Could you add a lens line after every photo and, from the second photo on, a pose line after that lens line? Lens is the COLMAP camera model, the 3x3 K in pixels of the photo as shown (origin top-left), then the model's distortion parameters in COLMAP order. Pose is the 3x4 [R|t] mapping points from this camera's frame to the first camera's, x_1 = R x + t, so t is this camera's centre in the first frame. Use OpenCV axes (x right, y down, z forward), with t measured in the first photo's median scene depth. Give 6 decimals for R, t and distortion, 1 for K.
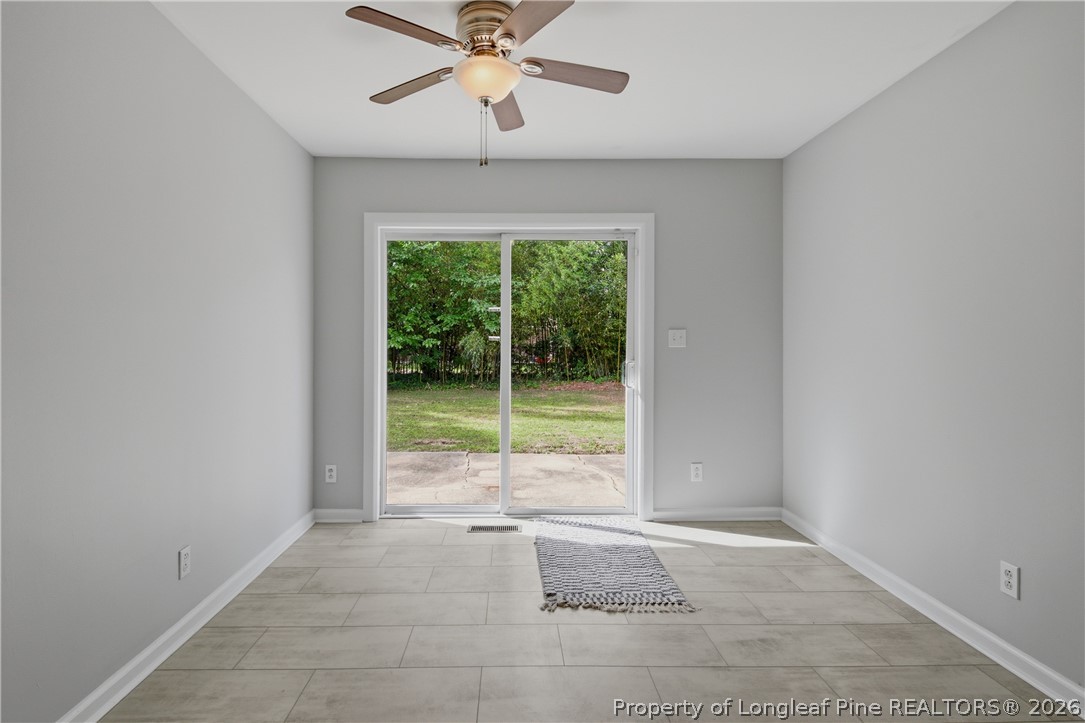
lens RADIAL K [[534.9, 0, 523.5], [0, 534.9, 348.8], [0, 0, 1]] dist [0.002257, -0.005830]
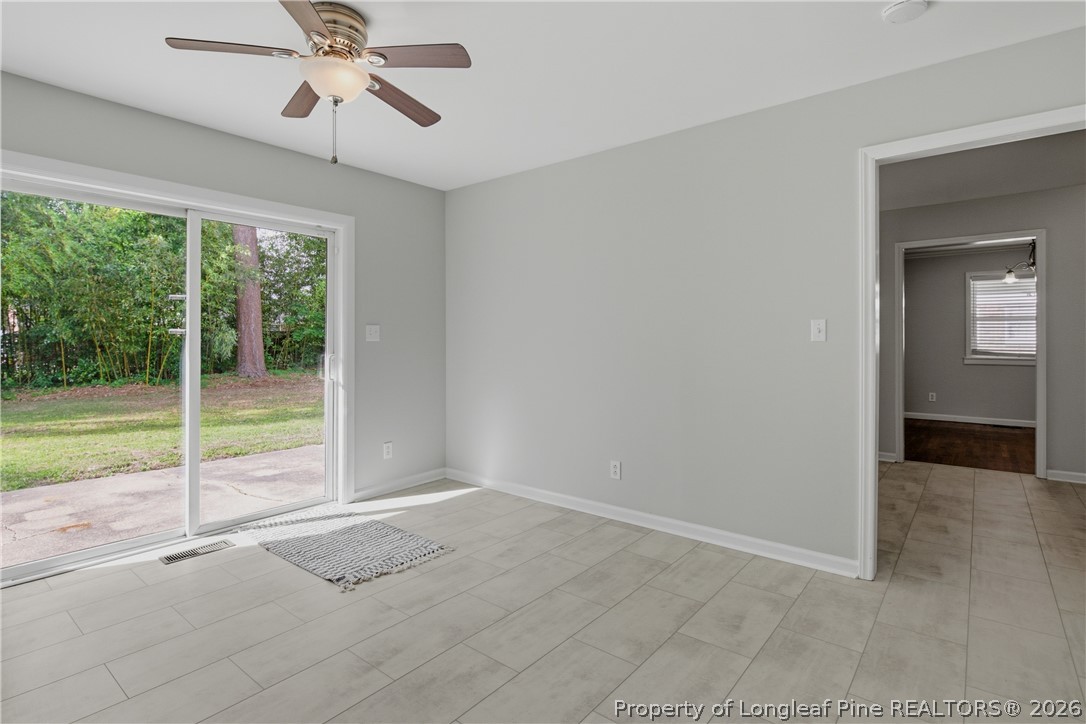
lens RADIAL K [[525.5, 0, 535.3], [0, 525.5, 343.6], [0, 0, 1]] dist [0.001873, -0.006001]
pose [[0.654106, -0.009137, 0.756348, -0.185036], [0.007951, 0.999955, 0.005203, -0.000259], [-0.756361, 0.002611, 0.654149, 0.016505]]
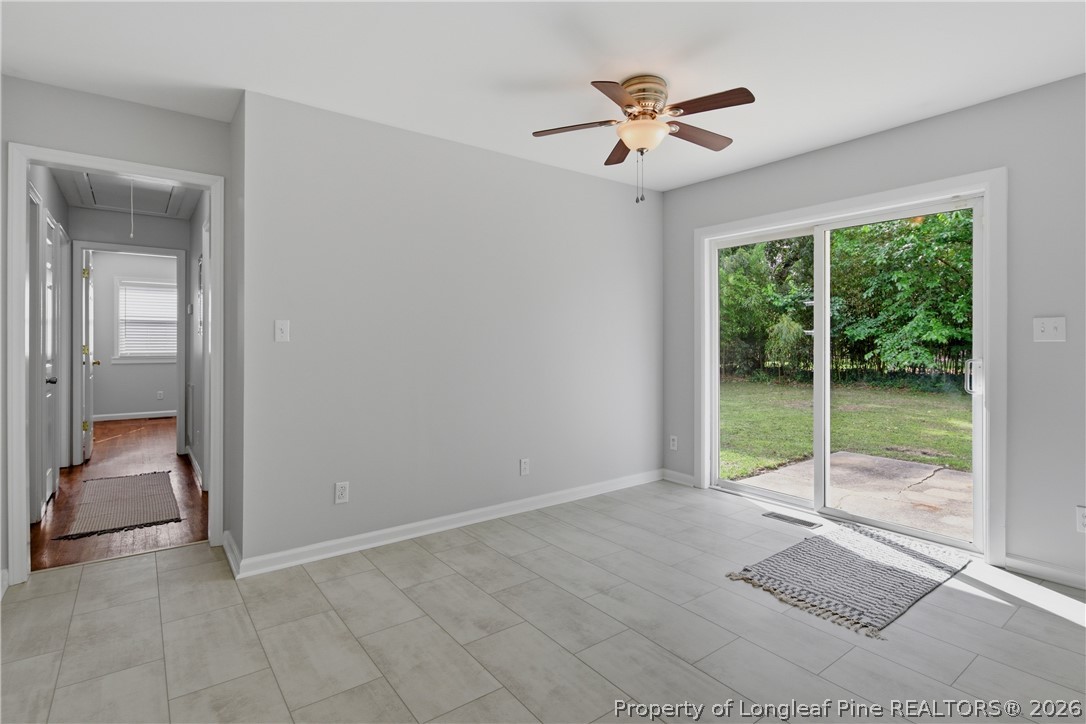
lens RADIAL K [[535.4, 0, 557.8], [0, 535.4, 339.8], [0, 0, 1]] dist [0.002257, -0.005830]
pose [[0.607295, -0.001478, -0.794475, 0.265796], [-0.004655, 0.999974, -0.005418, 0.001019], [0.794463, 0.006988, 0.607273, 0.014869]]
